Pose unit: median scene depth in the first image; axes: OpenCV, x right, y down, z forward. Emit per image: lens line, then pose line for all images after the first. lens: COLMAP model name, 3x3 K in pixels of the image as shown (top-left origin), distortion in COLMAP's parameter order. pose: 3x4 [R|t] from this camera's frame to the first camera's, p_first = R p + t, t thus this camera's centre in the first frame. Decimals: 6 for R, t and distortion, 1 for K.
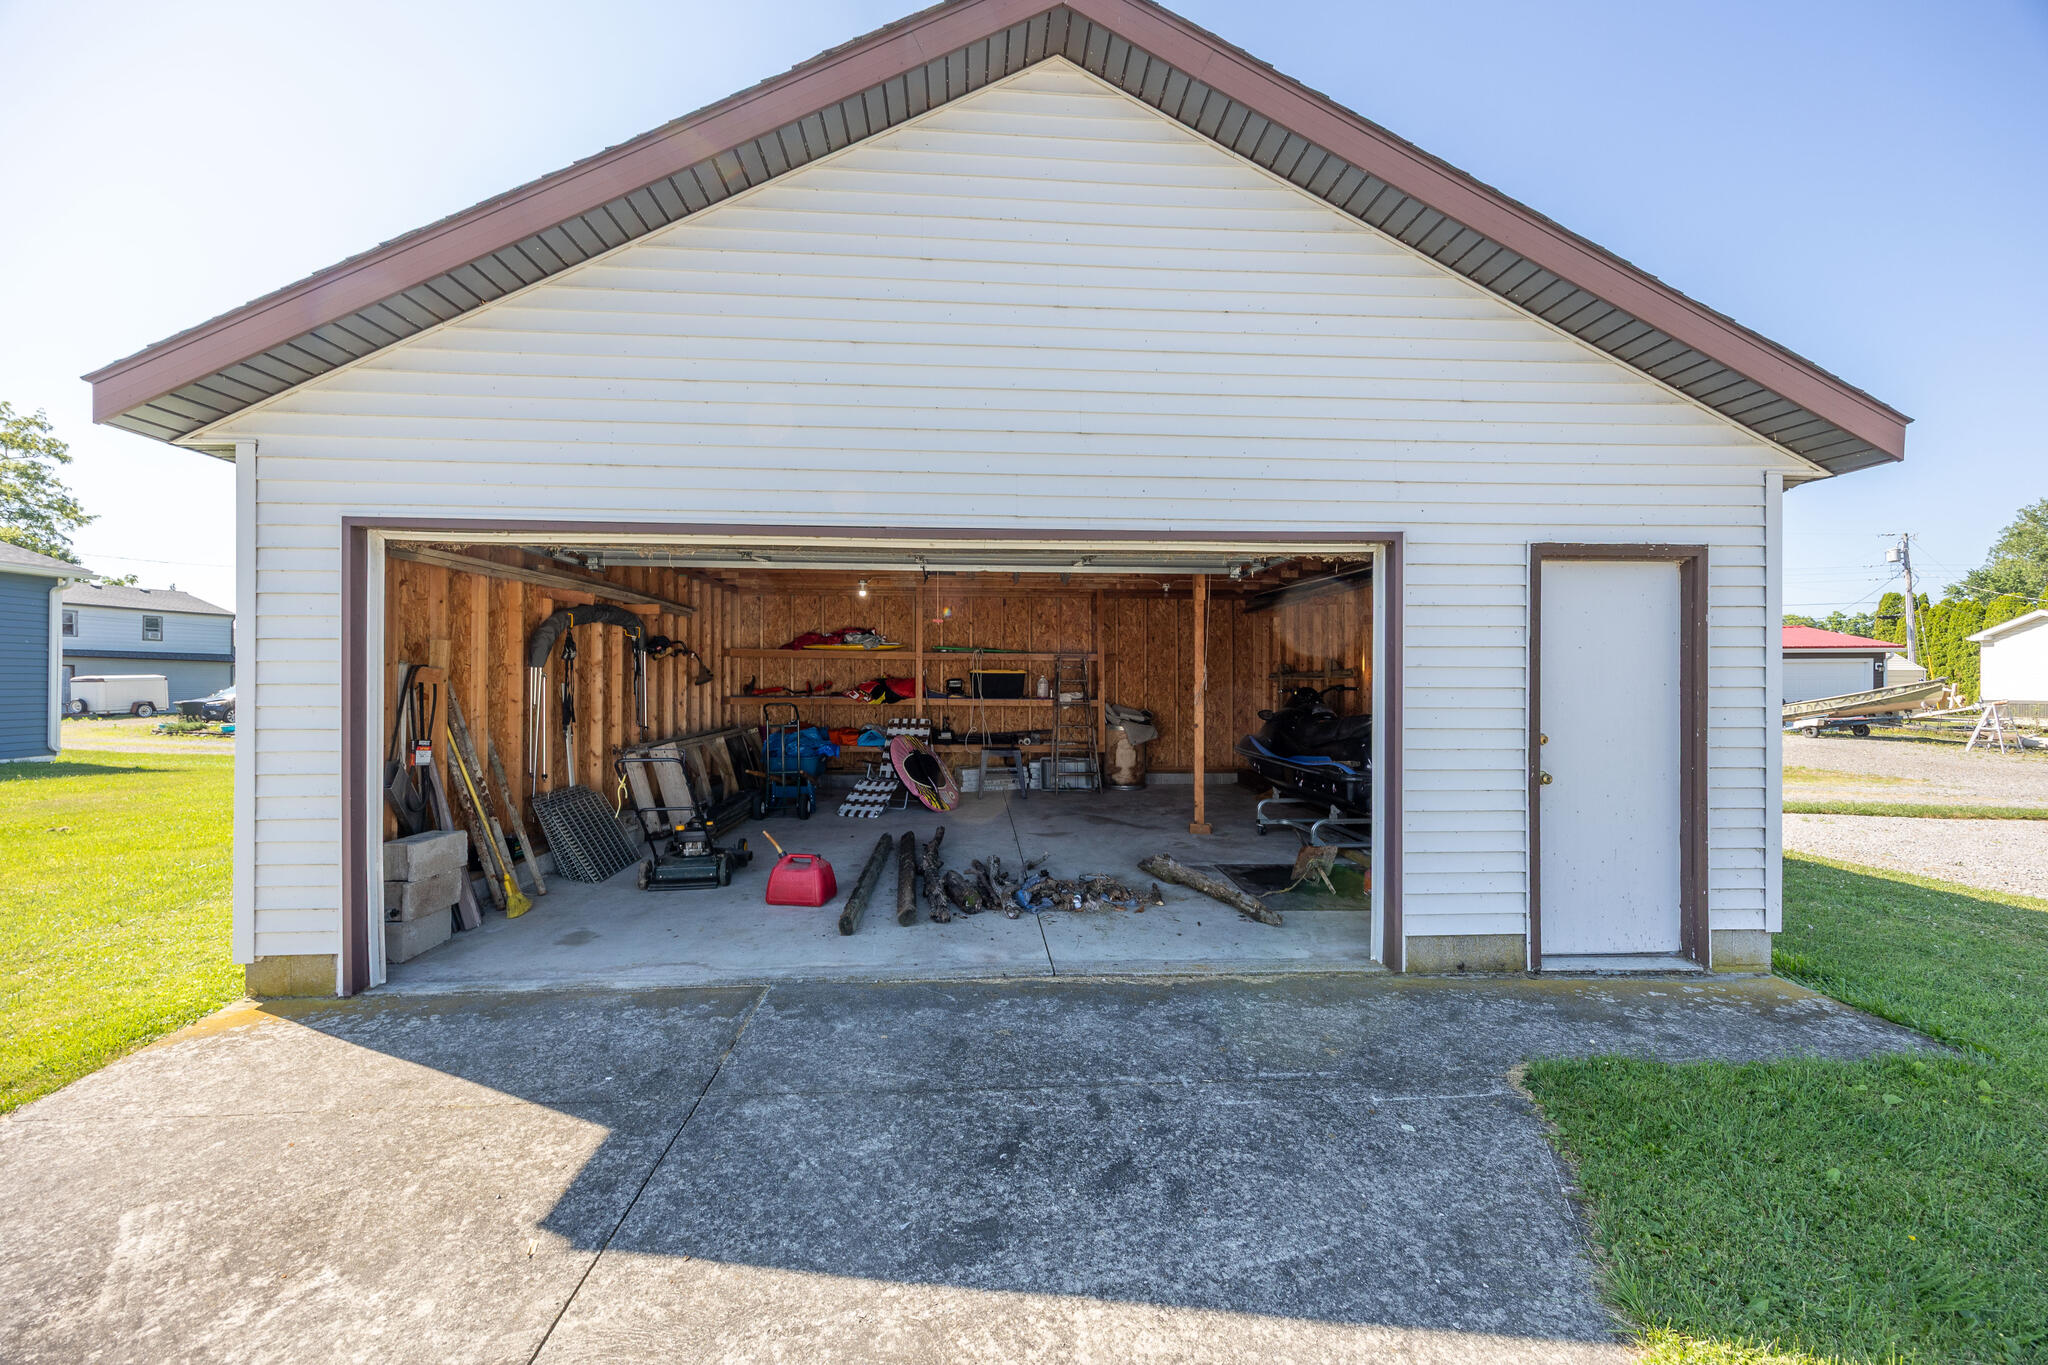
lens RADIAL K [[787.3, 0, 1024.8], [0, 787.3, 688.6], [0, 0, 1]] dist [-0.002826, -0.000129]
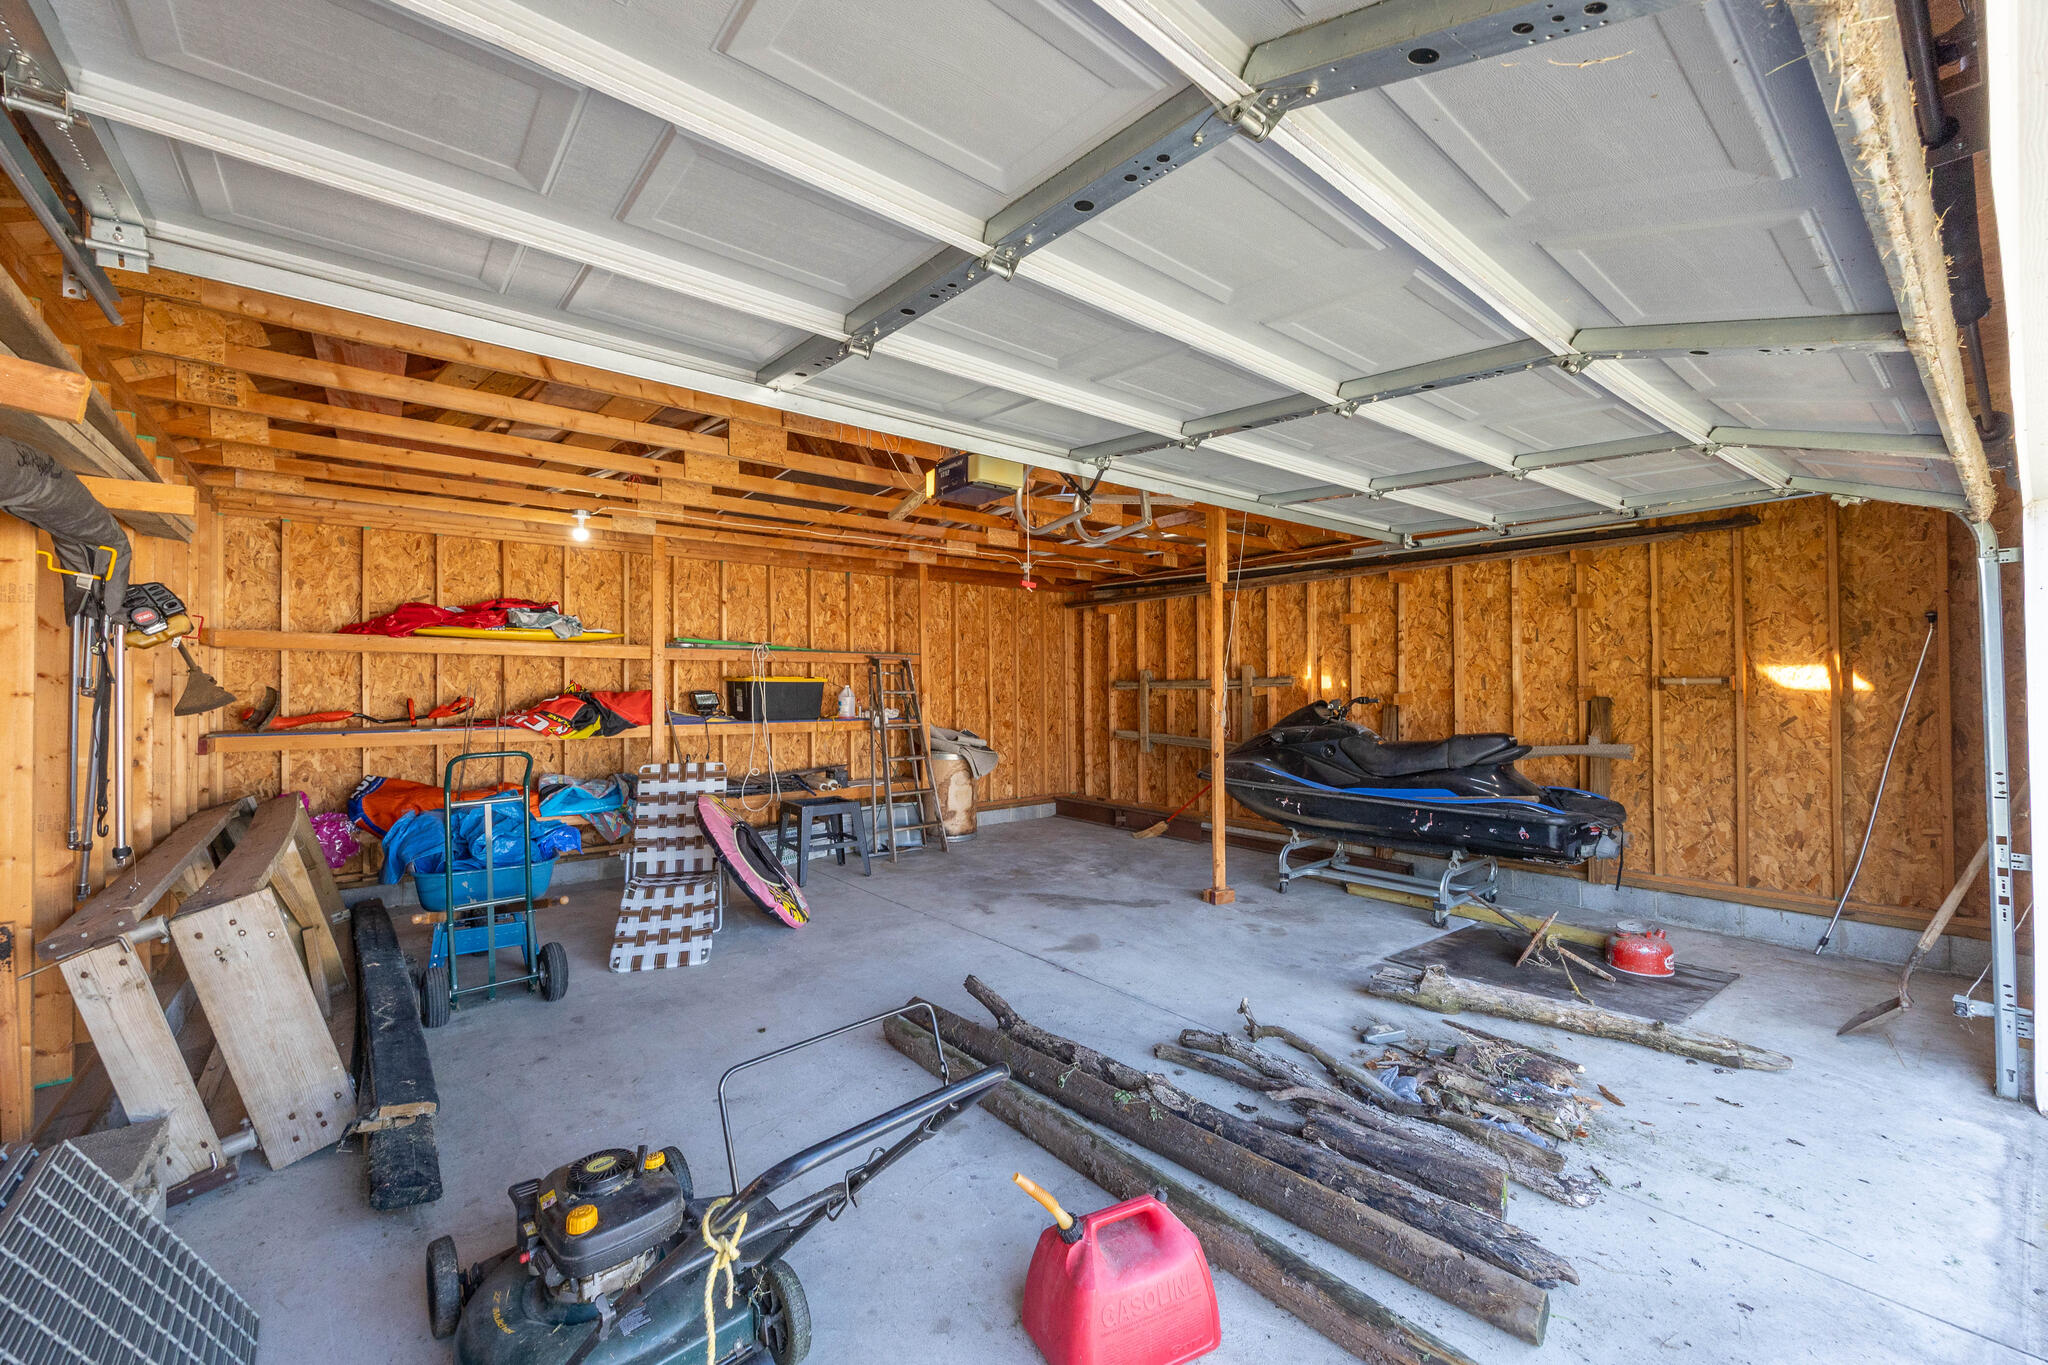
lens RADIAL K [[797.9, 0, 994.3], [0, 797.9, 677.2], [0, 0, 1]] dist [-0.000891, 0.000014]
pose [[0.817845, 0.000288, 0.575439, -0.273082], [0.011350, 0.999797, -0.016632, -0.010737], [-0.575327, 0.020133, 0.817676, 0.372560]]
